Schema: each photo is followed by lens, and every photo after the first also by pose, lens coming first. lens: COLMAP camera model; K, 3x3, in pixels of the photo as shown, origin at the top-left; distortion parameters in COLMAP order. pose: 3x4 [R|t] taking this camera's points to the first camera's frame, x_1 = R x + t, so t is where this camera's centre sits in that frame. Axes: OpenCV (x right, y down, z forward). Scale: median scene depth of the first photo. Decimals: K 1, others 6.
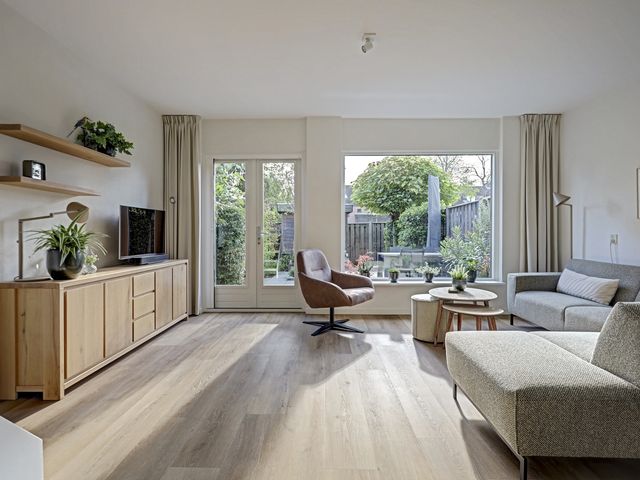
lens RADIAL K [[348.9, 0, 320.9], [0, 348.9, 234.5], [0, 0, 1]] dist [-0.005075, 0.001218]
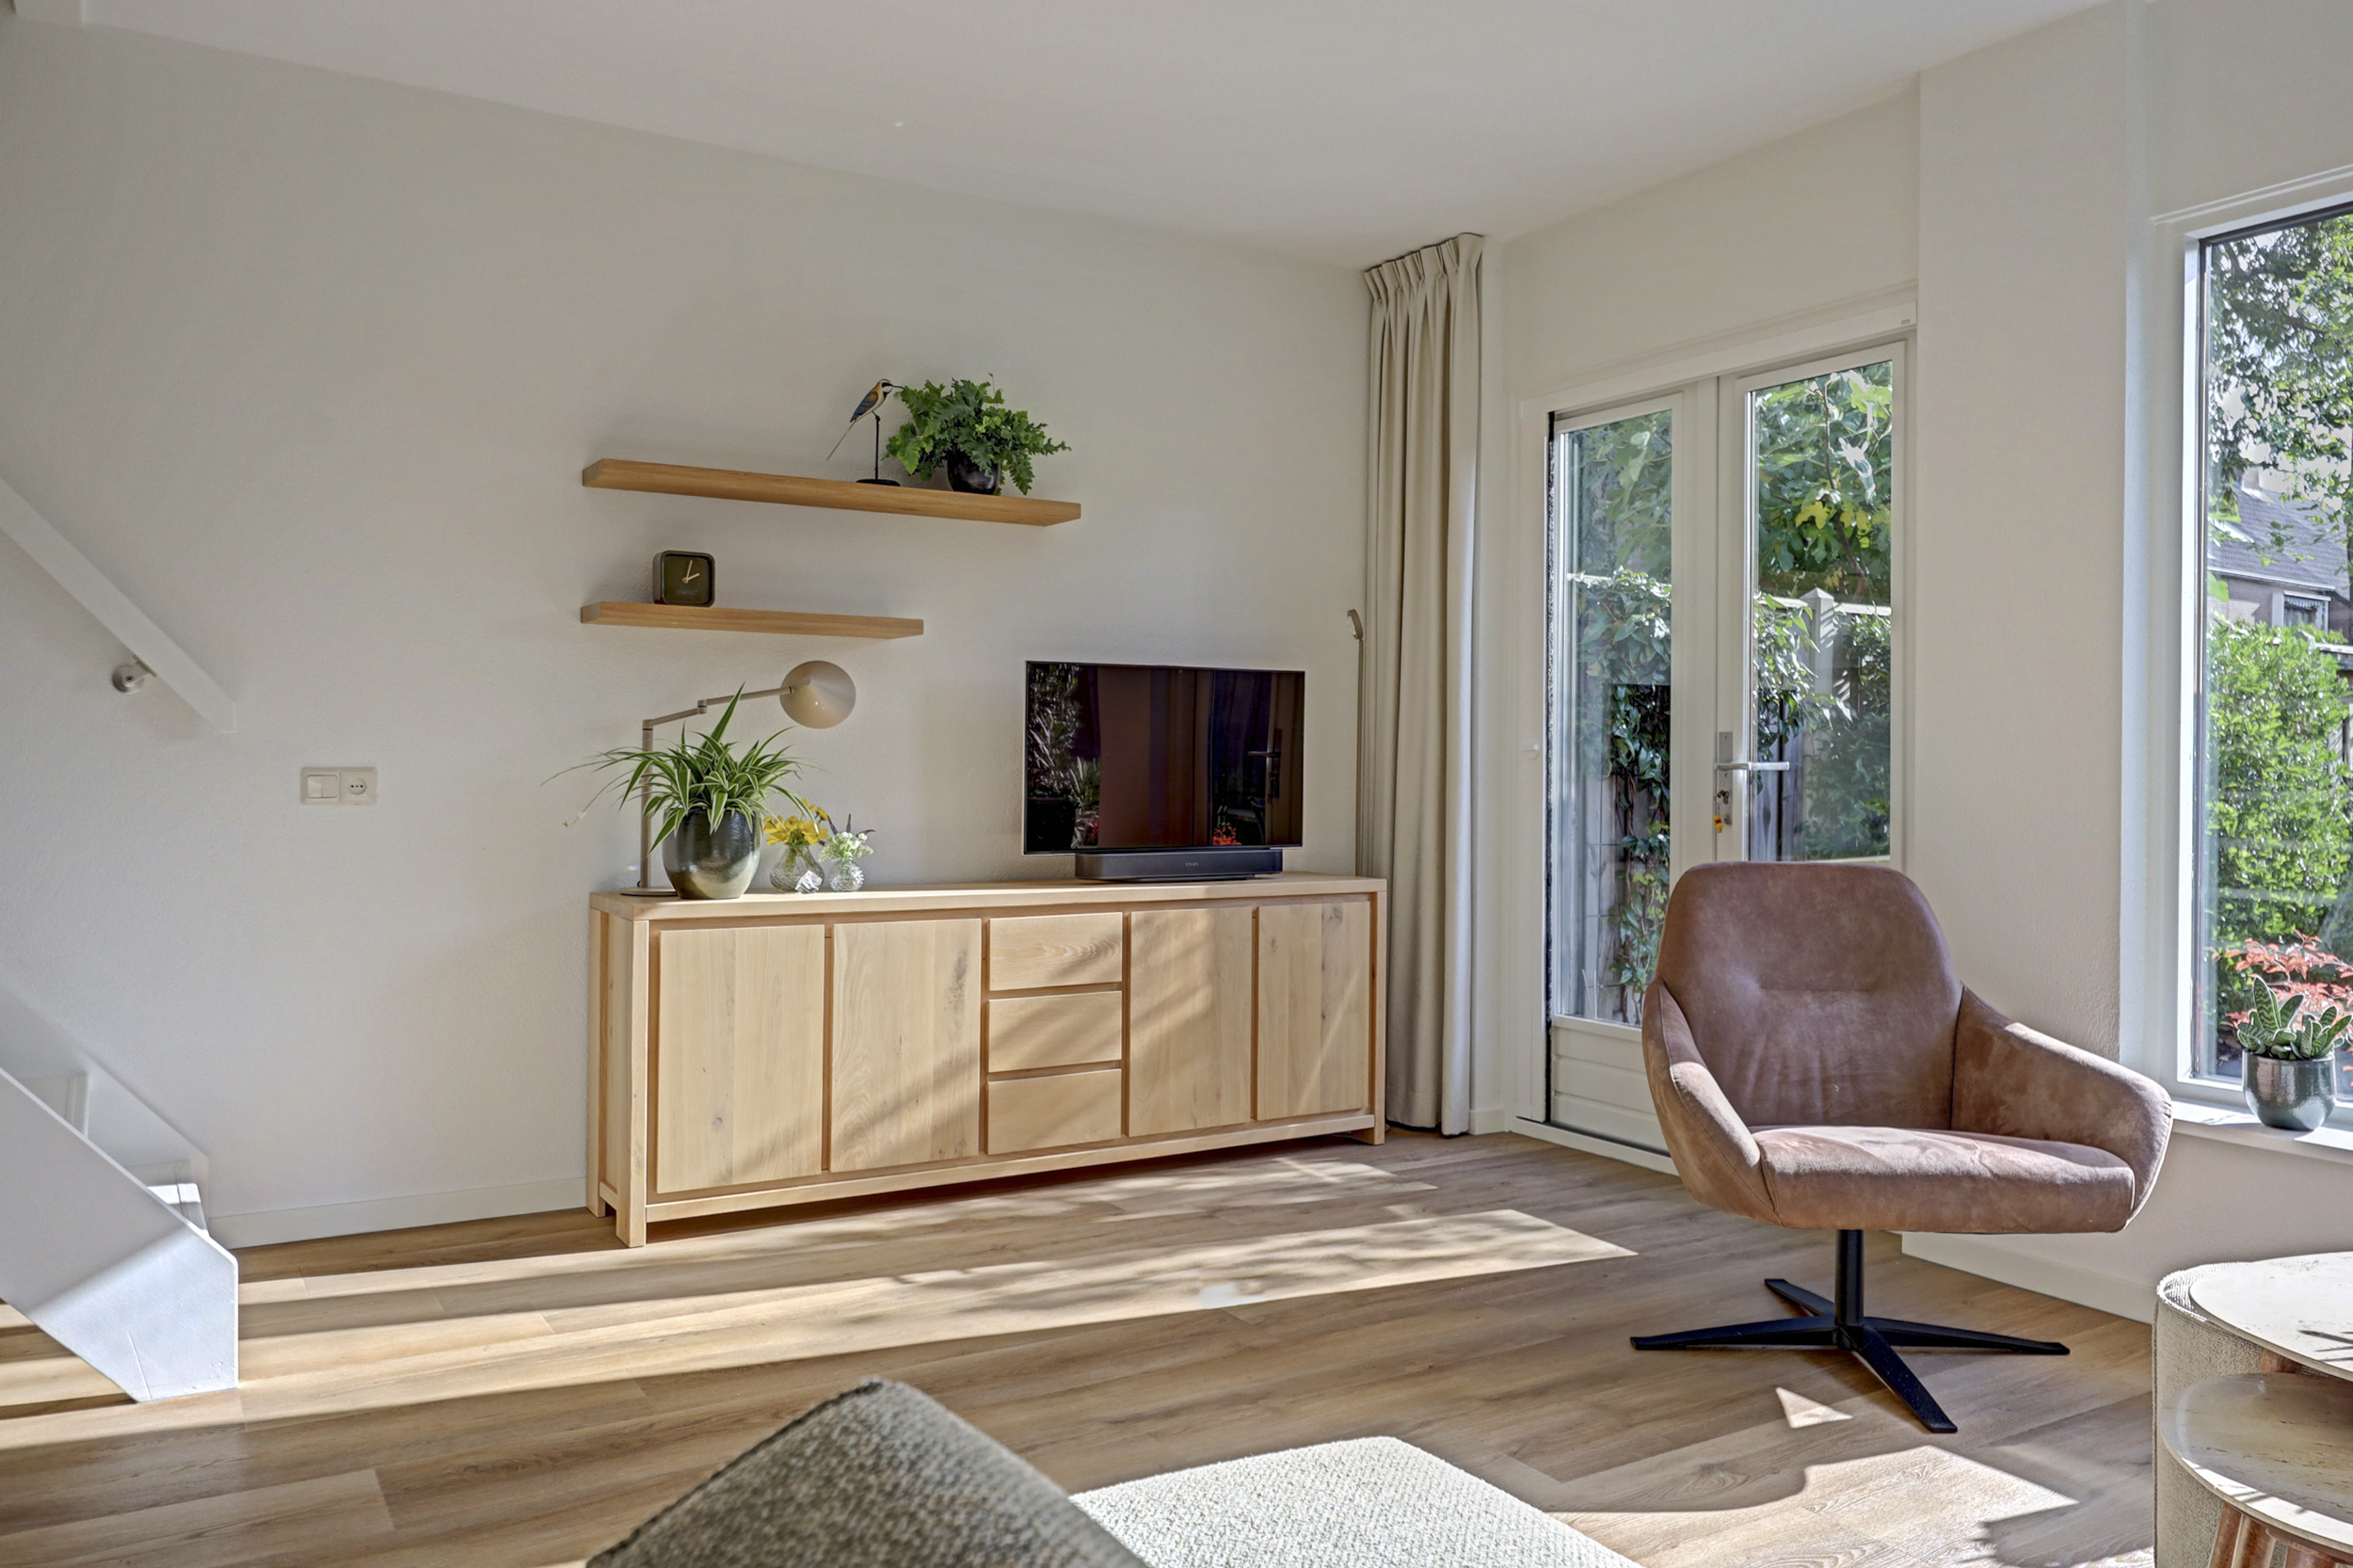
lens RADIAL K [[1657.5, 0, 1162.1], [0, 1657.5, 780.3], [0, 0, 1]] dist [-0.026464, -0.002668]
pose [[0.512239, -0.006806, -0.858816, 0.607619], [-0.002151, 0.999955, -0.009208, 0.021950], [0.858840, 0.006564, 0.512202, 0.414065]]
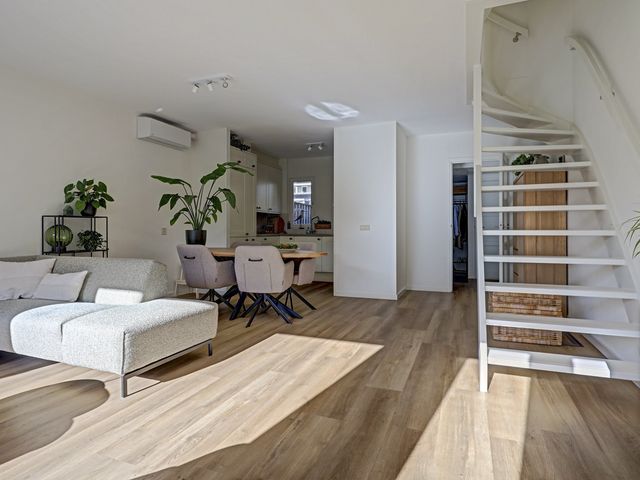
lens RADIAL K [[377.2, 0, 321.5], [0, 377.2, 234.4], [0, 0, 1]] dist [0.005754, 0.000718]
pose [[-0.937810, -0.003867, 0.347127, -0.314651], [0.001252, 0.999894, 0.014522, 0.014044], [-0.347147, 0.014054, -0.937706, 1.206872]]
